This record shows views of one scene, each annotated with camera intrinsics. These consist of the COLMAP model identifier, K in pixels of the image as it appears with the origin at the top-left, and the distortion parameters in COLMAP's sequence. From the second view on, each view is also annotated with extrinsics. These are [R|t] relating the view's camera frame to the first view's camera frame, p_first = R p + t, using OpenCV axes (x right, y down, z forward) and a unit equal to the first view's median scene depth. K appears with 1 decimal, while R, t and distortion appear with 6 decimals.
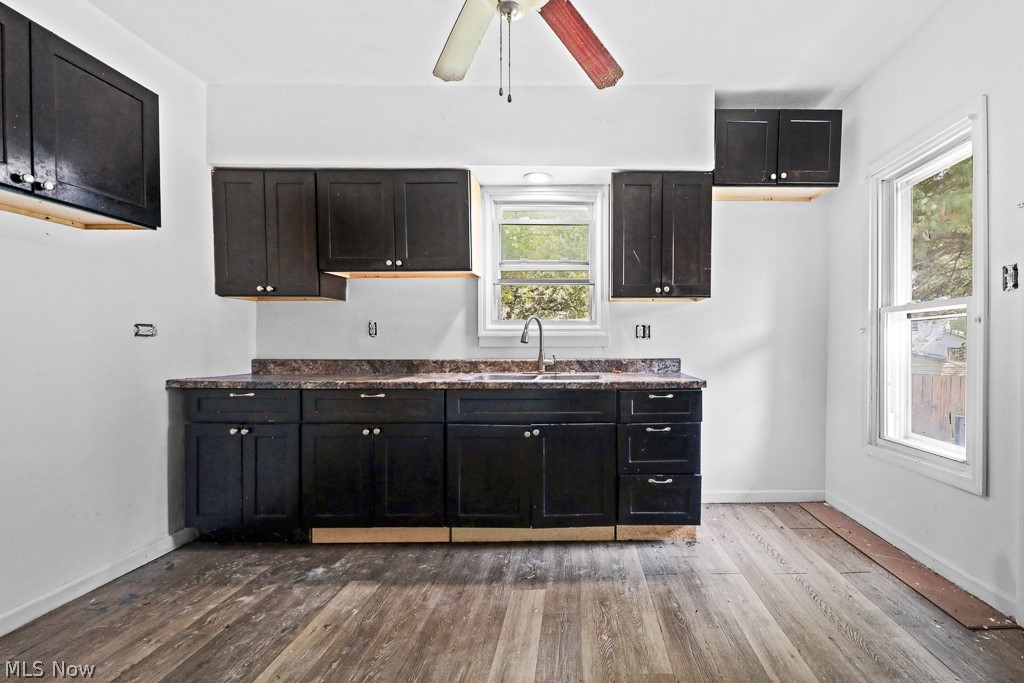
lens RADIAL K [[419.0, 0, 598.2], [0, 419.0, 348.6], [0, 0, 1]] dist [0.003315, -0.000607]
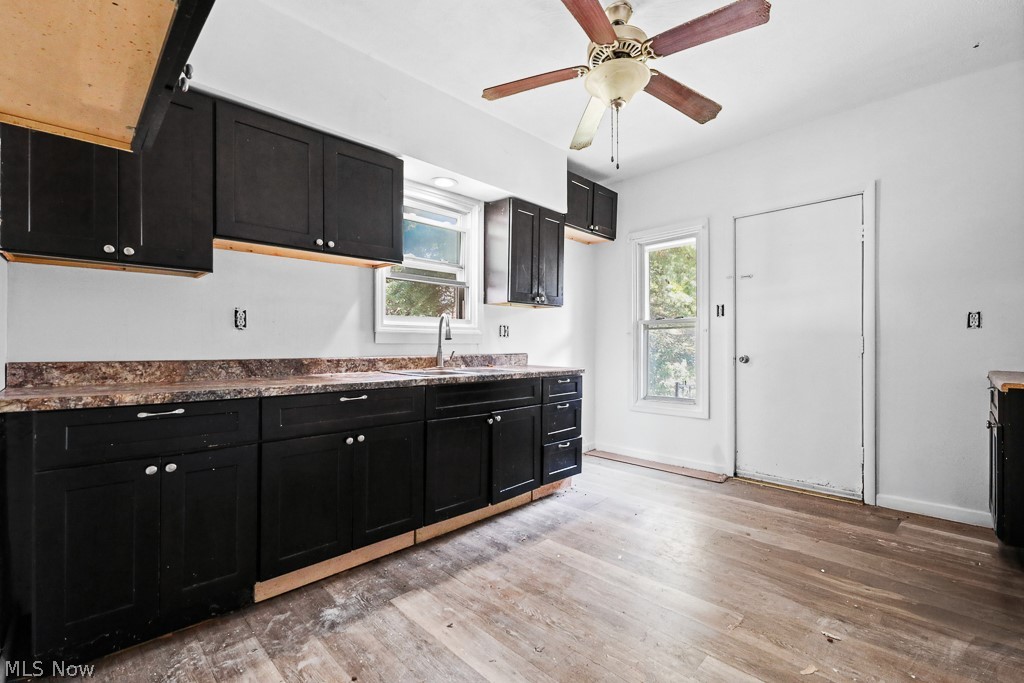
lens RADIAL K [[423.8, 0, 530.4], [0, 423.8, 345.4], [0, 0, 1]] dist [0.004138, -0.000272]
pose [[0.719493, 0.001685, 0.694498, -0.790940], [0.003301, 0.999977, -0.005847, 0.008002], [-0.694492, 0.006499, 0.719471, 0.100630]]
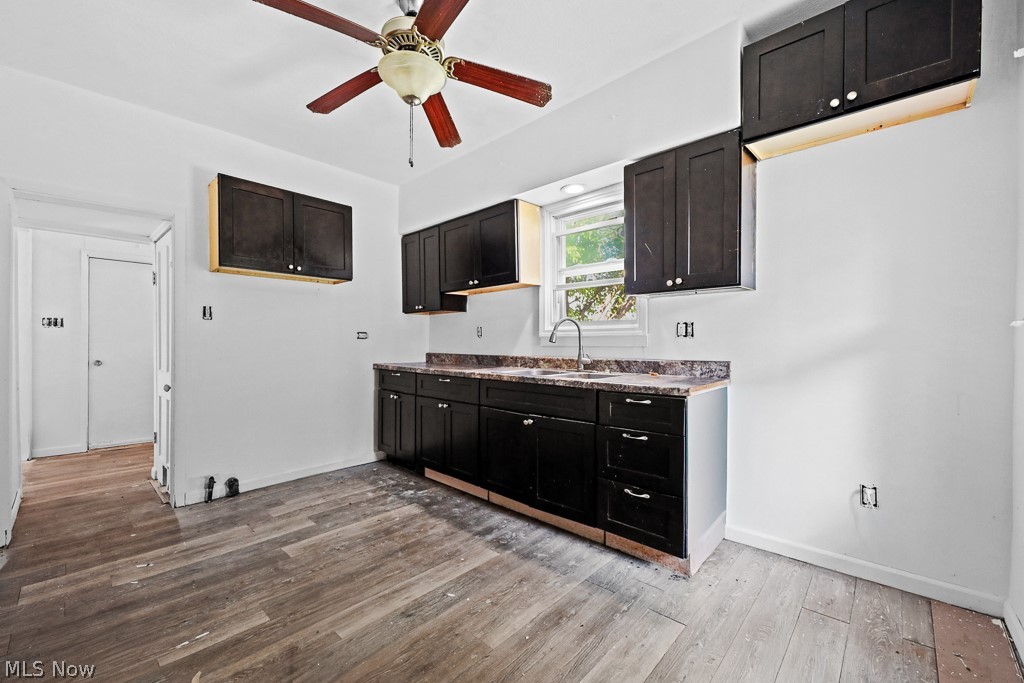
lens RADIAL K [[419.0, 0, 520.3], [0, 419.0, 343.4], [0, 0, 1]] dist [0.003315, -0.000607]
pose [[0.716029, 0.002668, -0.698066, 0.557705], [-0.008468, 0.999952, -0.004864, -0.005297], [0.698020, 0.009394, 0.716017, 0.151463]]
